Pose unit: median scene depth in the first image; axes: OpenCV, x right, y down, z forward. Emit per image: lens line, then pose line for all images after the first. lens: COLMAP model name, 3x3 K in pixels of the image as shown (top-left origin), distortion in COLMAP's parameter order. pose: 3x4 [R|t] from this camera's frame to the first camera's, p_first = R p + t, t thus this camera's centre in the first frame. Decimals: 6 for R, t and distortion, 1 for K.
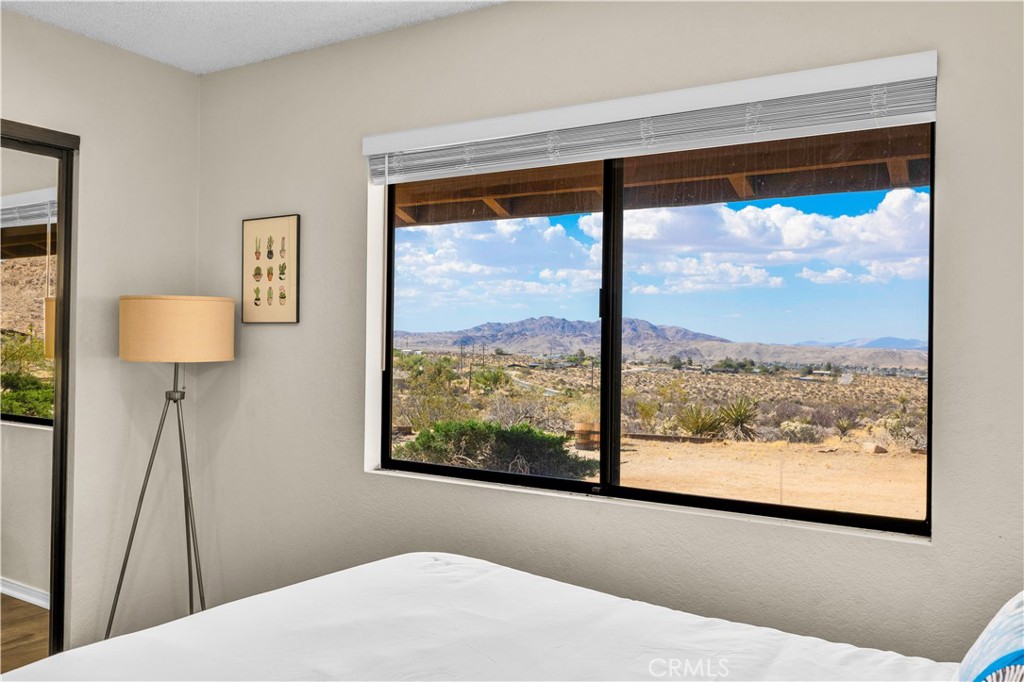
lens RADIAL K [[798.3, 0, 505.2], [0, 798.3, 338.7], [0, 0, 1]] dist [0.000241, 0.002075]
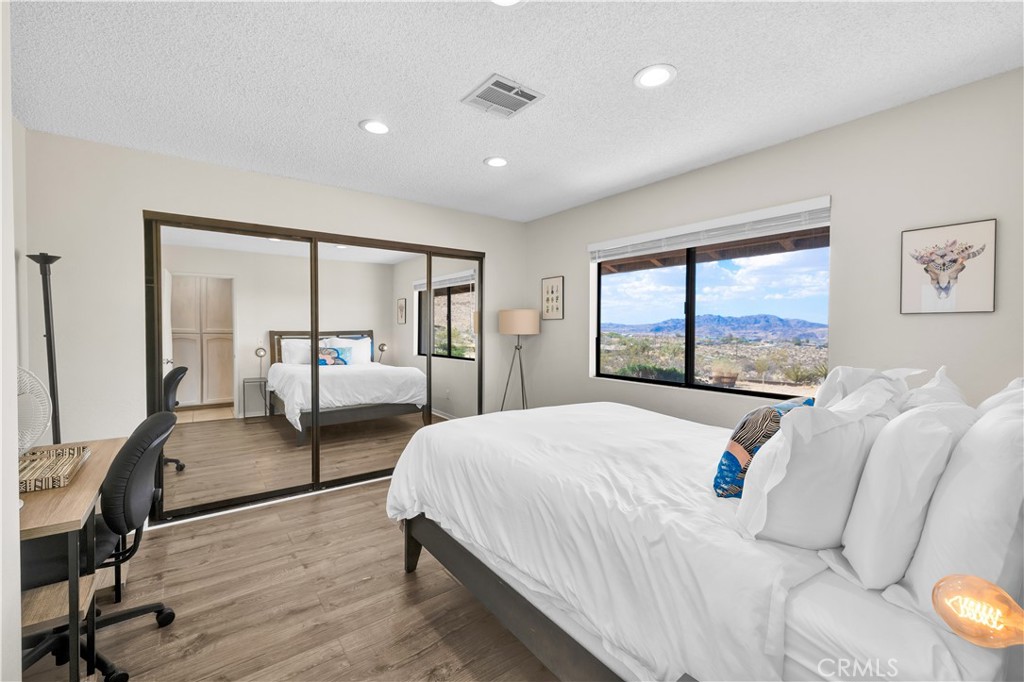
lens RADIAL K [[427.9, 0, 507.8], [0, 427.9, 335.9], [0, 0, 1]] dist [0.004786, 0.000220]
pose [[0.925042, -0.003431, -0.379850, 0.091817], [0.009729, 0.999845, 0.014662, 0.012300], [0.379741, -0.017259, 0.924932, -0.318964]]
